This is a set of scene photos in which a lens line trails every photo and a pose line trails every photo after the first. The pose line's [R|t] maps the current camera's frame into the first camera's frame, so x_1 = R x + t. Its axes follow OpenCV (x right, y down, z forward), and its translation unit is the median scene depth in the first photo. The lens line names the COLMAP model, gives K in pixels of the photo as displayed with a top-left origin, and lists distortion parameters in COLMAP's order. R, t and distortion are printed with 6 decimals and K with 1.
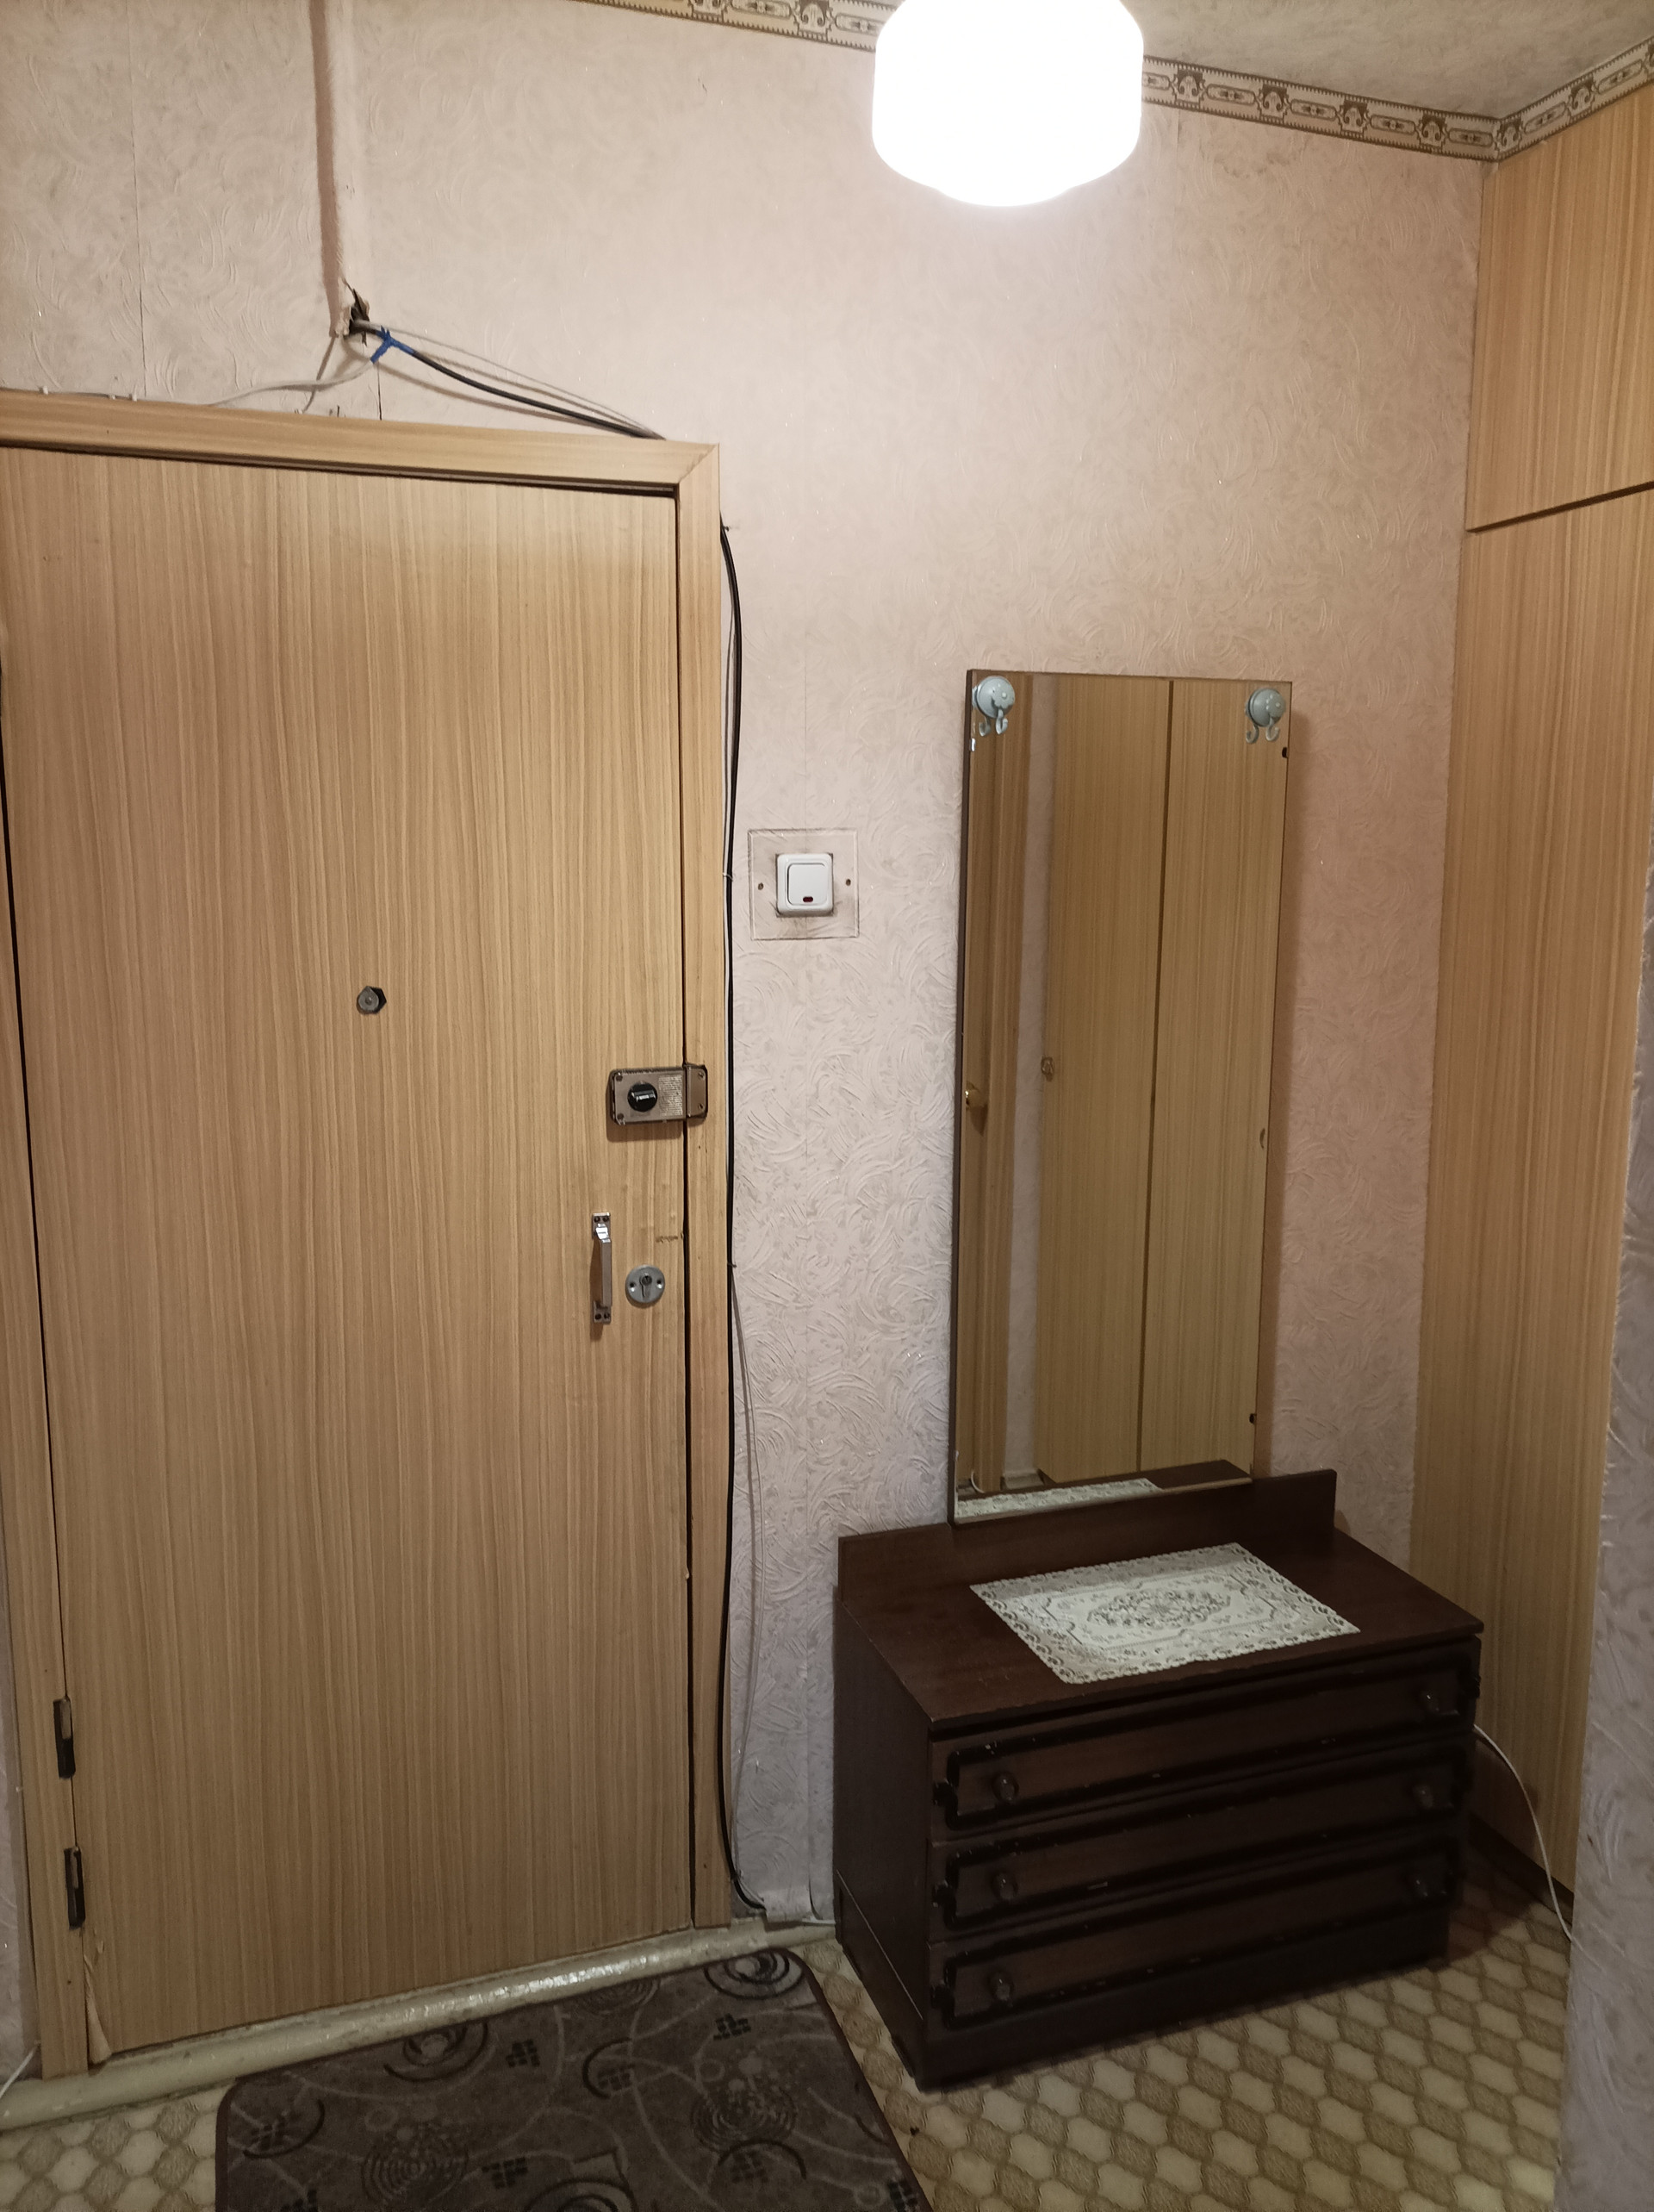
lens RADIAL K [[1639.1, 0, 827.0], [0, 1639.1, 1106.0], [0, 0, 1]] dist [0.039580, -0.038968]
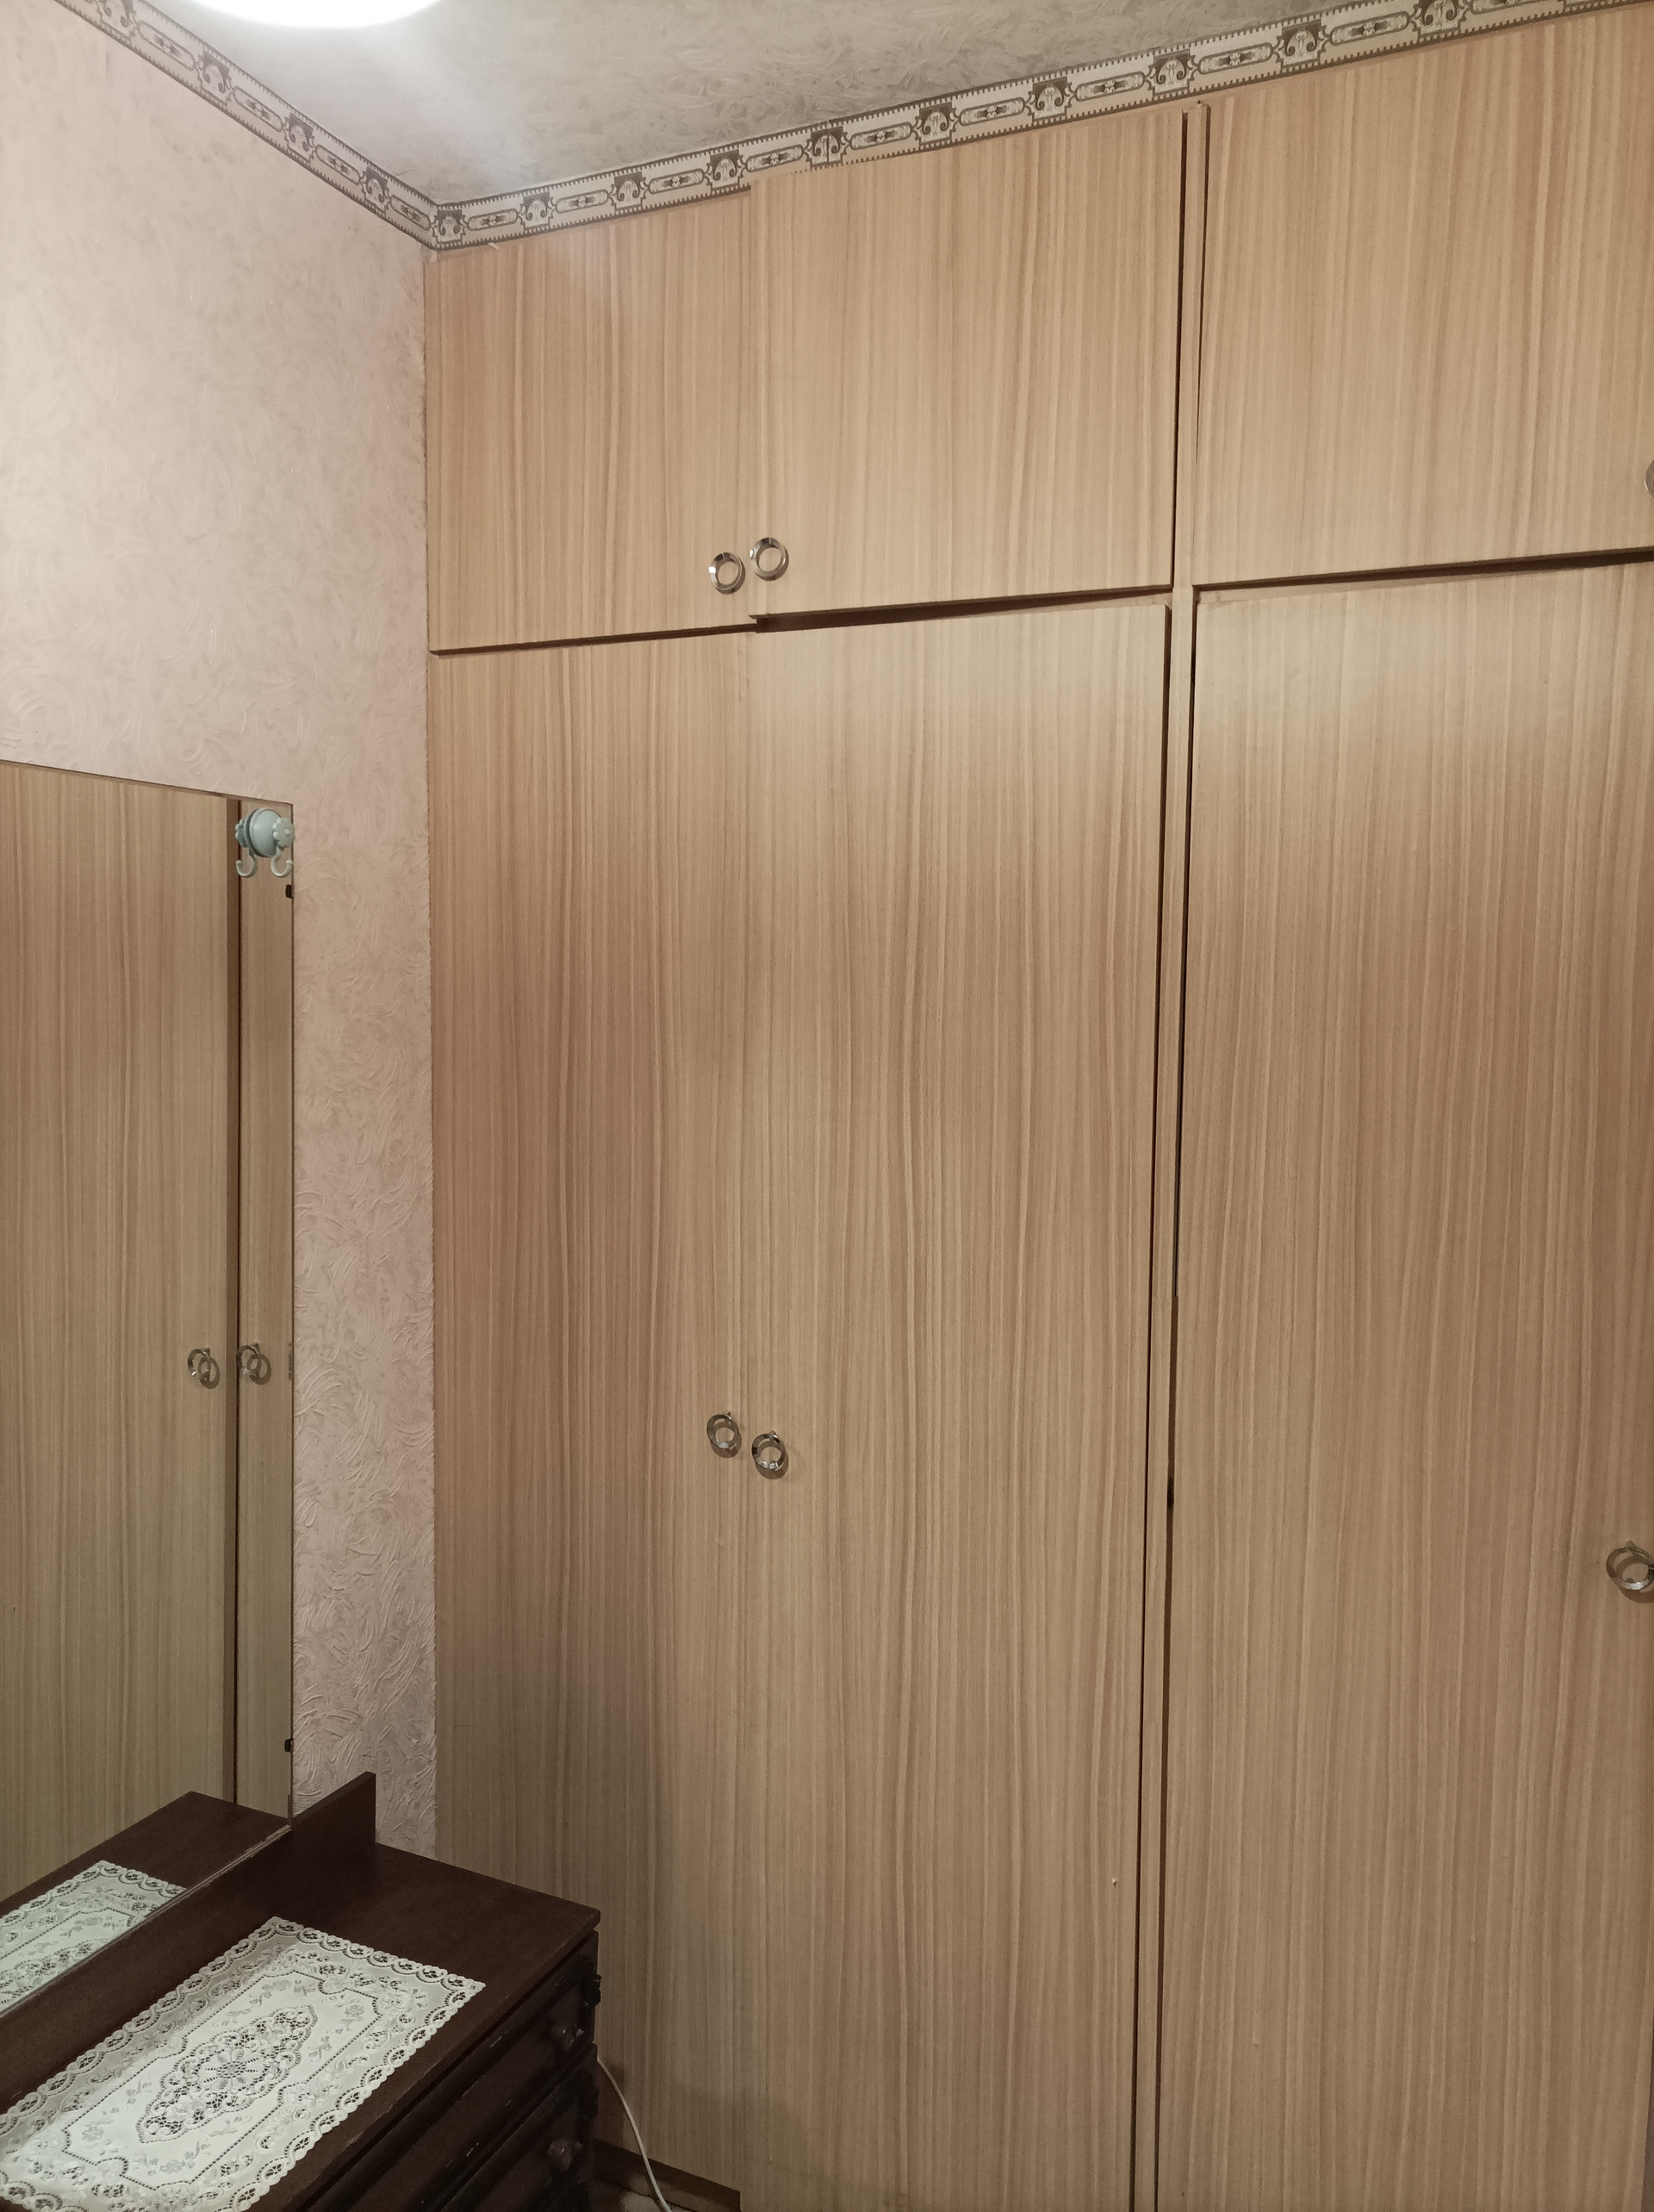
lens RADIAL K [[1639.1, 0, 827.0], [0, 1639.1, 1106.0], [0, 0, 1]] dist [0.039580, -0.038968]
pose [[0.693846, -0.046384, 0.718628, -0.108440], [0.101127, 0.994311, -0.033462, -0.056652], [-0.712987, 0.095890, 0.694589, 0.262442]]
